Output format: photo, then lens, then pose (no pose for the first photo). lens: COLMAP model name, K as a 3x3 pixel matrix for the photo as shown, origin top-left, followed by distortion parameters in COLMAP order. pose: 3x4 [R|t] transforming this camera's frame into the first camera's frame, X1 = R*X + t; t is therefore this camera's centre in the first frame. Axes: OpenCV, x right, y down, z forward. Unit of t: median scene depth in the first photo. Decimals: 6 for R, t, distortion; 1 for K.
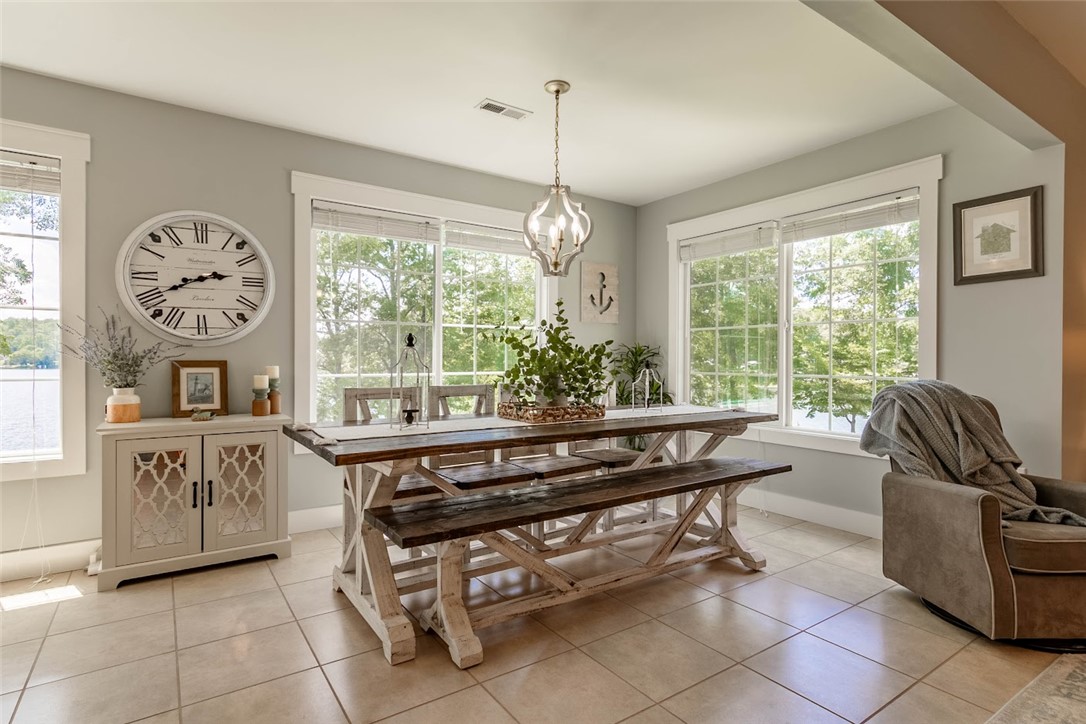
lens RADIAL K [[548.6, 0, 537.5], [0, 548.6, 361.0], [0, 0, 1]] dist [0.002437, 0.003166]
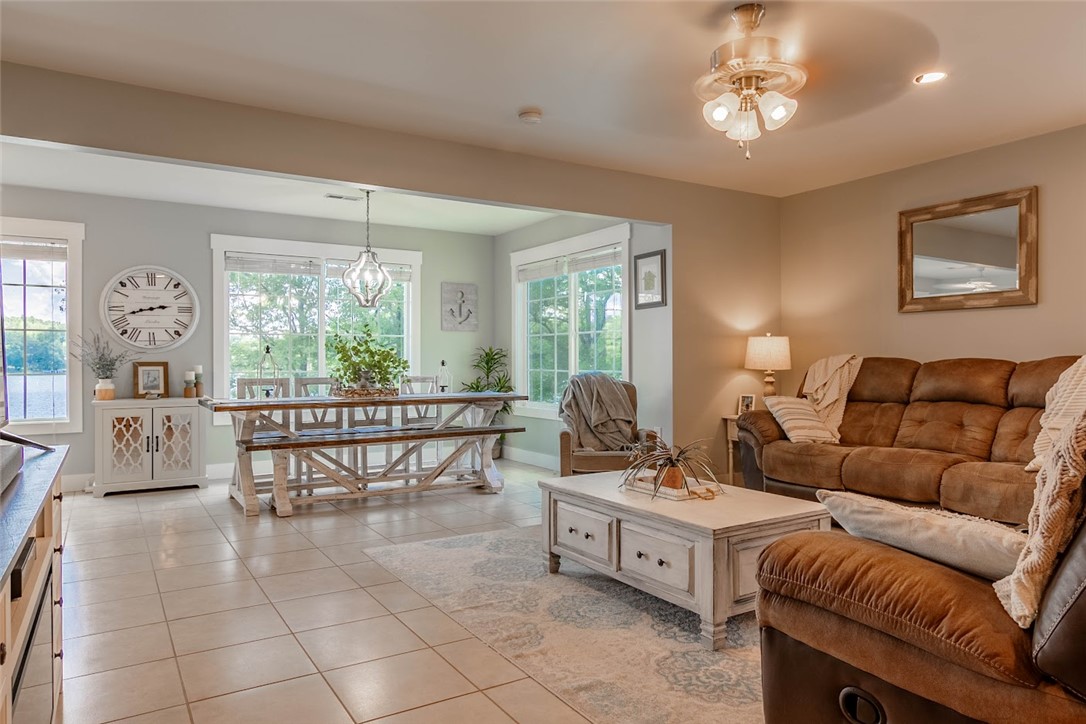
lens RADIAL K [[723.6, 0, 549.6], [0, 723.6, 359.1], [0, 0, 1]] dist [0.002058, 0.006656]
pose [[0.998846, -0.006523, -0.047590, 0.618936], [0.006224, 0.999960, -0.006414, 0.011388], [0.047630, 0.006110, 0.998846, -1.007860]]
